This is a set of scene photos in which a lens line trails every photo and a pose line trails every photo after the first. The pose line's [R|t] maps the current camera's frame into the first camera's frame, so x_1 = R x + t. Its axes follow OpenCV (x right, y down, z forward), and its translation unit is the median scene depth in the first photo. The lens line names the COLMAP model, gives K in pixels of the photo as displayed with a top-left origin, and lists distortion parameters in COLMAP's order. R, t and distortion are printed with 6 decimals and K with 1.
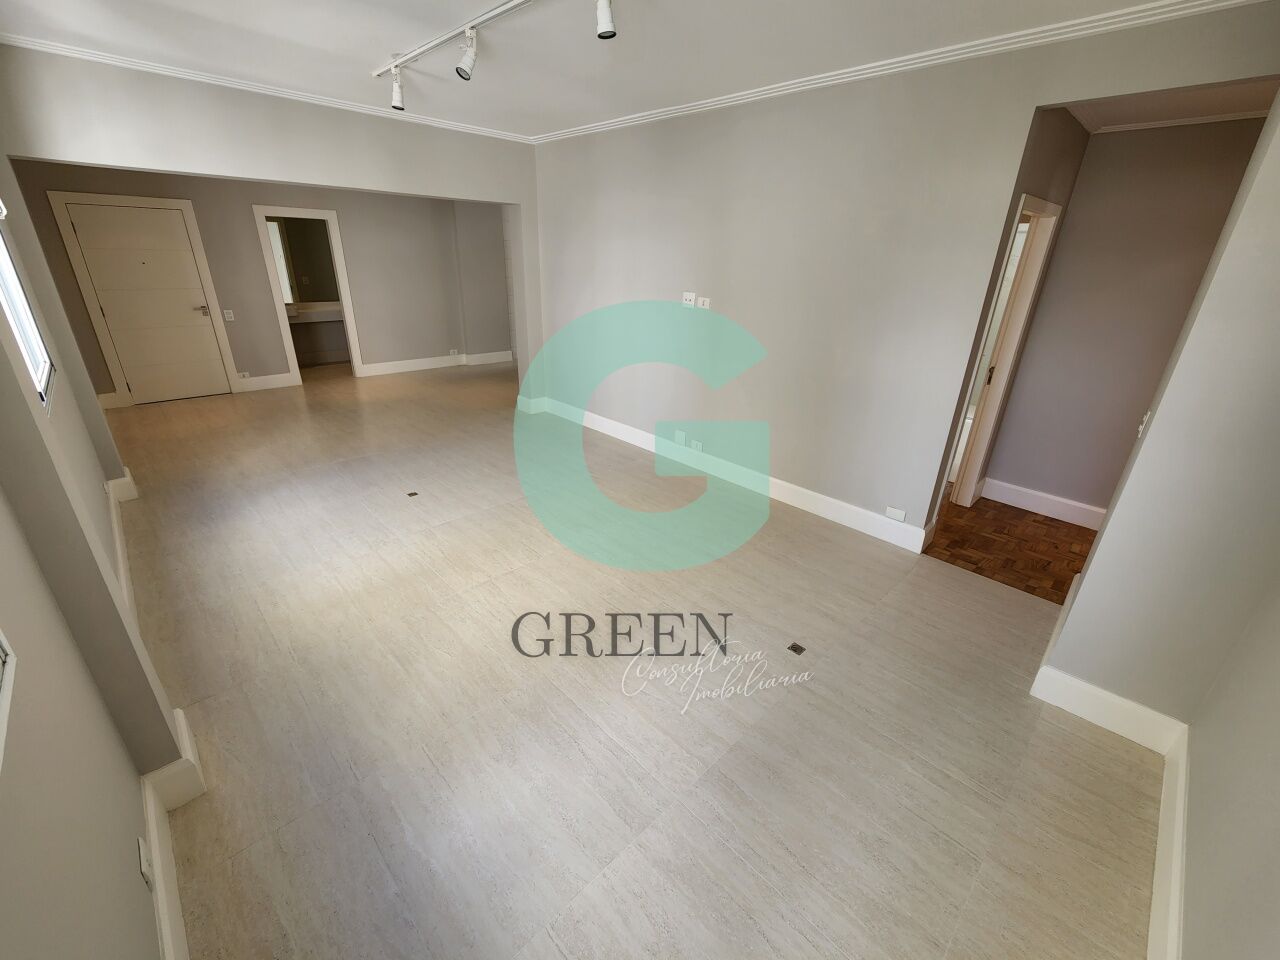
lens RADIAL K [[528.6, 0, 643.4], [0, 528.6, 478.9], [0, 0, 1]] dist [-0.000722, -0.001056]
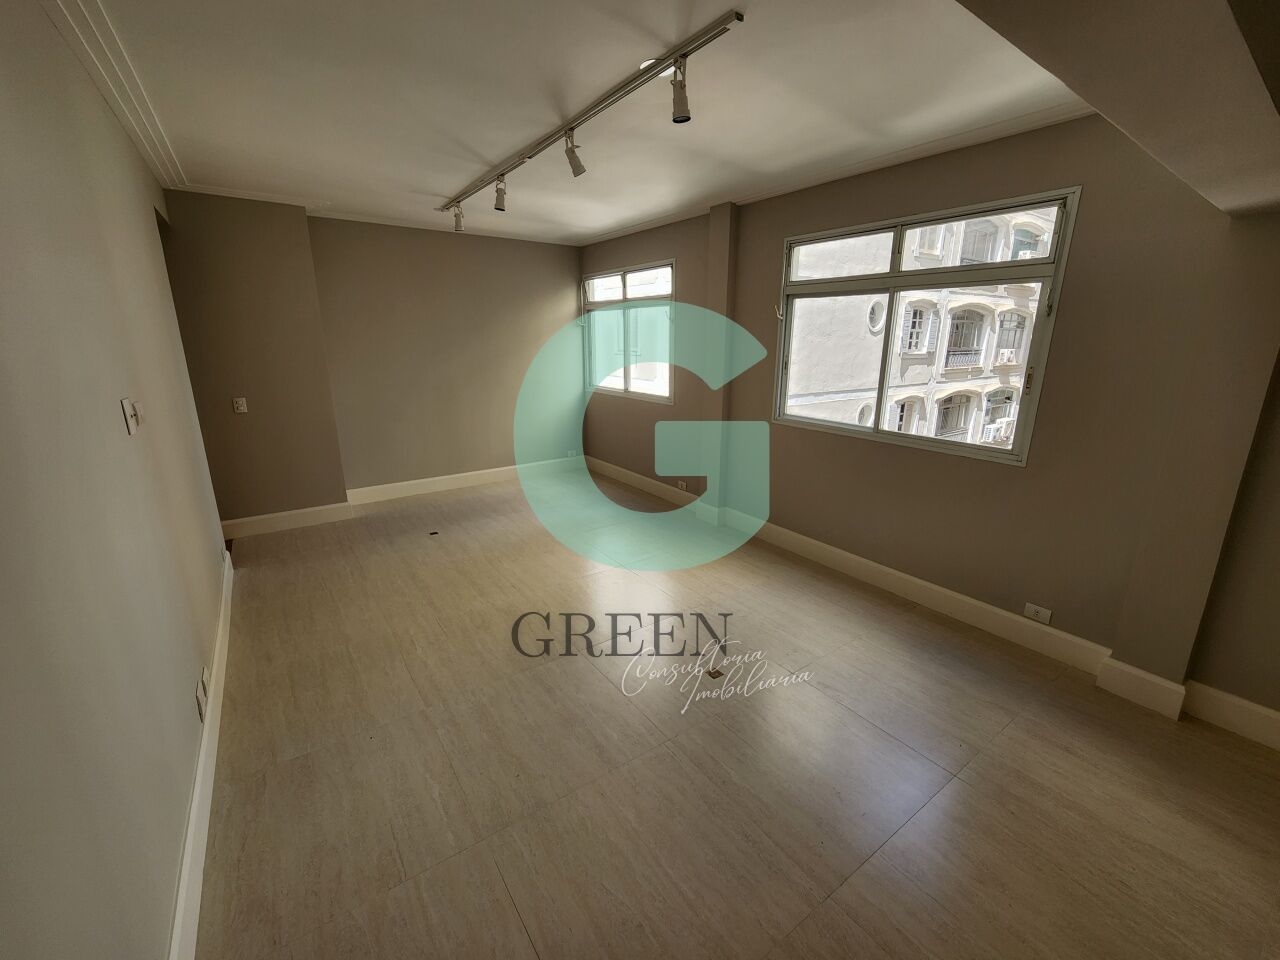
lens RADIAL K [[528.6, 0, 645.5], [0, 528.6, 473.7], [0, 0, 1]] dist [-0.000722, -0.001056]
pose [[-0.987243, -0.074506, 0.140711, -0.371986], [0.027571, 0.790409, 0.611959, -0.517506], [-0.156814, 0.608032, -0.778271, 1.212818]]
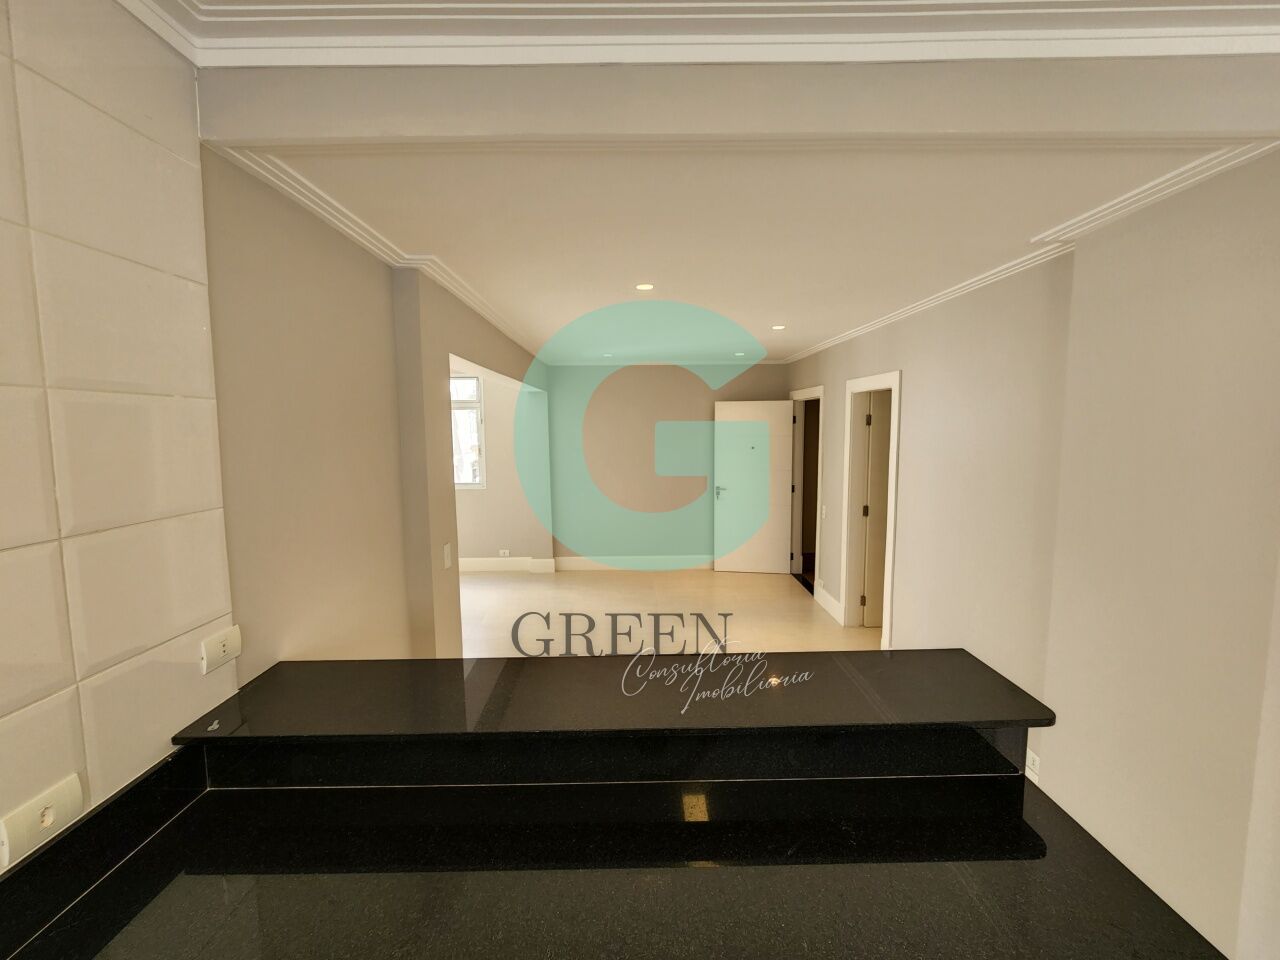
lens RADIAL K [[528.6, 0, 642.5], [0, 528.6, 475.2], [0, 0, 1]] dist [-0.000722, -0.001056]
pose [[-0.690725, 0.046134, -0.721644, -0.012453], [-0.293164, 0.894404, 0.337781, -0.750220], [0.661025, 0.444874, -0.604263, 1.742886]]
